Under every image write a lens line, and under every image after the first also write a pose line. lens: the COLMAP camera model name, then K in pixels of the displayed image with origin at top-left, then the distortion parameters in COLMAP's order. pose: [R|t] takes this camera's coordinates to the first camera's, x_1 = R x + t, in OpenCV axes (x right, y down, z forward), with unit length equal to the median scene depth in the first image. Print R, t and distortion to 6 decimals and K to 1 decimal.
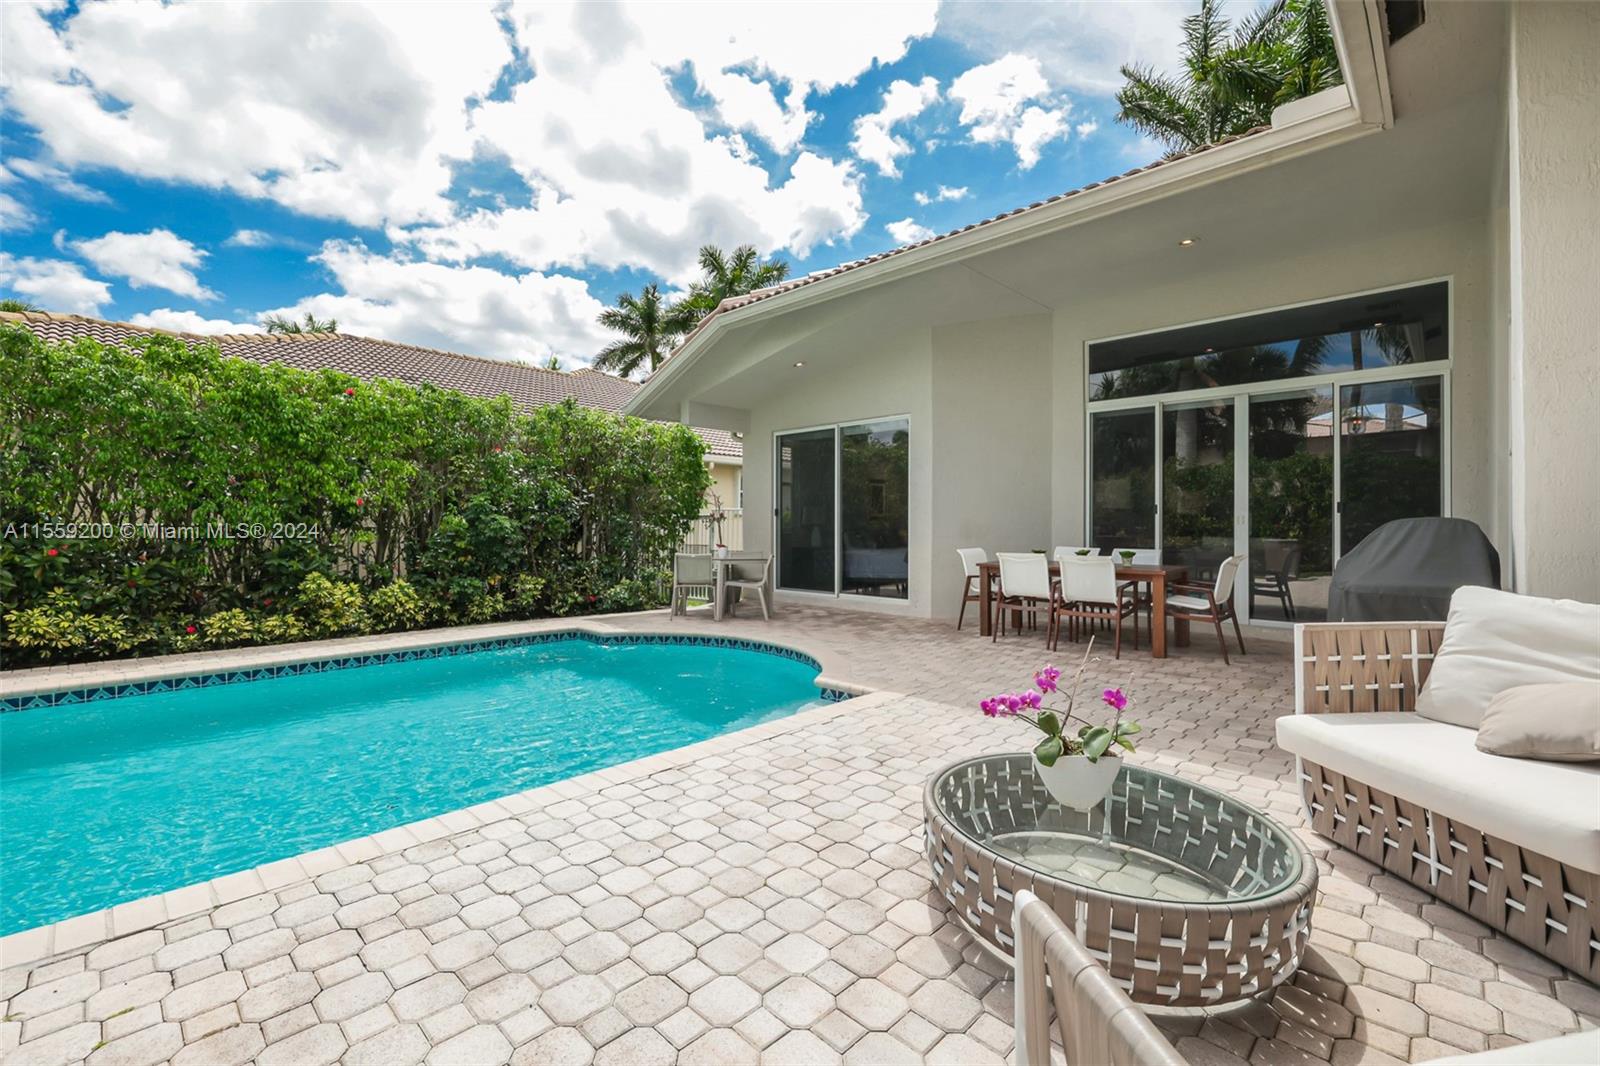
lens RADIAL K [[678.3, 0, 780.8], [0, 678.3, 523.4], [0, 0, 1]] dist [-0.000931, -0.000131]
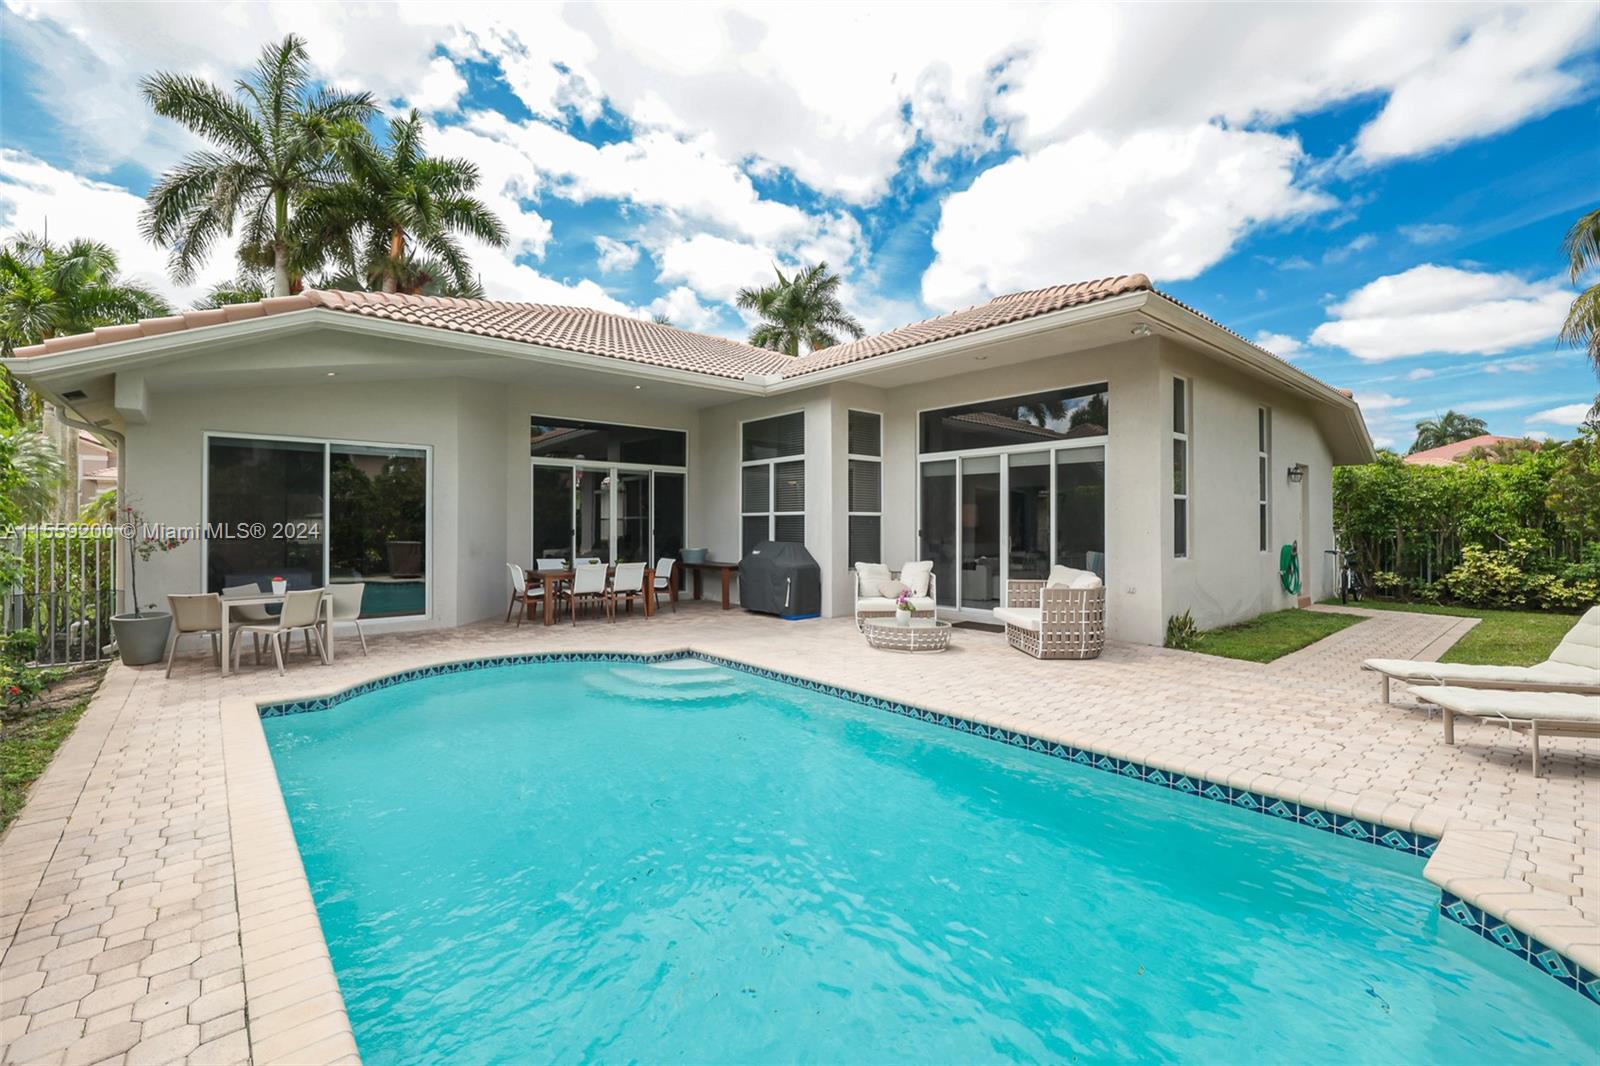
lens RADIAL K [[678.3, 0, 780.8], [0, 678.3, 523.4], [0, 0, 1]] dist [-0.000931, -0.000131]
pose [[0.083374, -0.000050, 0.996518, -0.892068], [-0.002800, 0.999996, 0.000284, -0.038571], [-0.996514, -0.002814, 0.083374, 0.342458]]
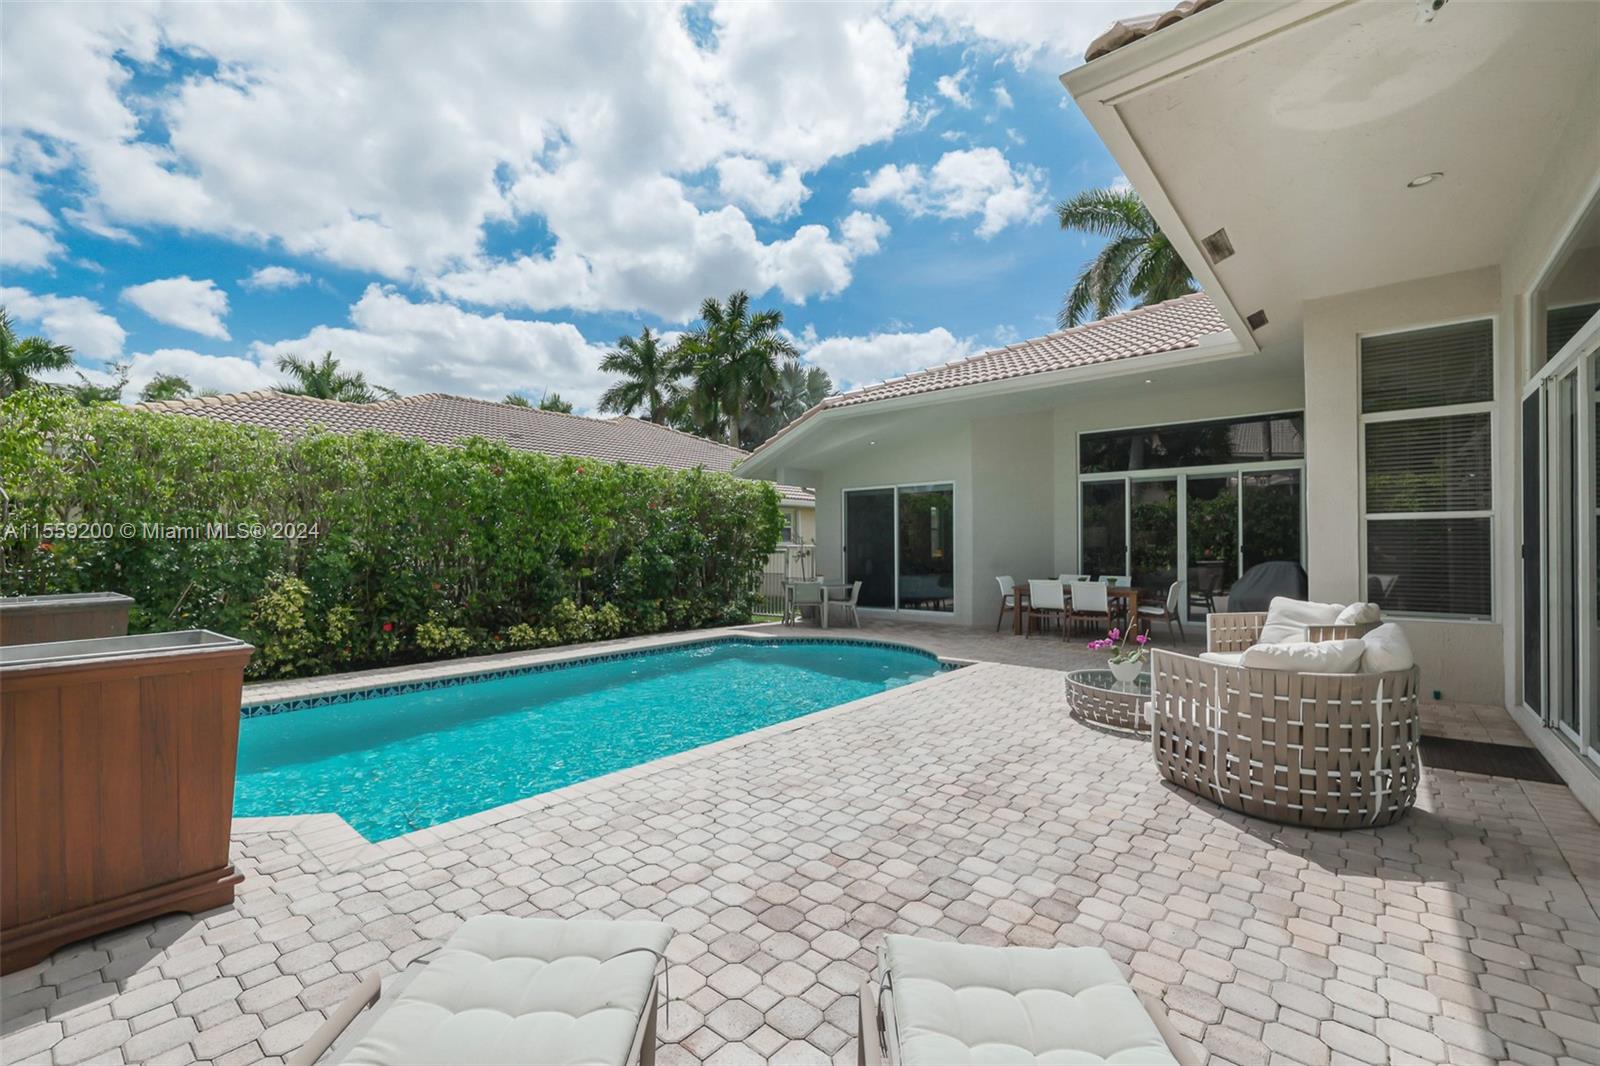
lens RADIAL K [[680.9, 0, 777.5], [0, 680.9, 542.1], [0, 0, 1]] dist [0.013119, -0.000013]
pose [[0.997784, -0.006544, 0.066213, -0.277567], [0.006772, 0.999972, -0.003220, -0.032544], [-0.066190, 0.003661, 0.997800, -0.399745]]
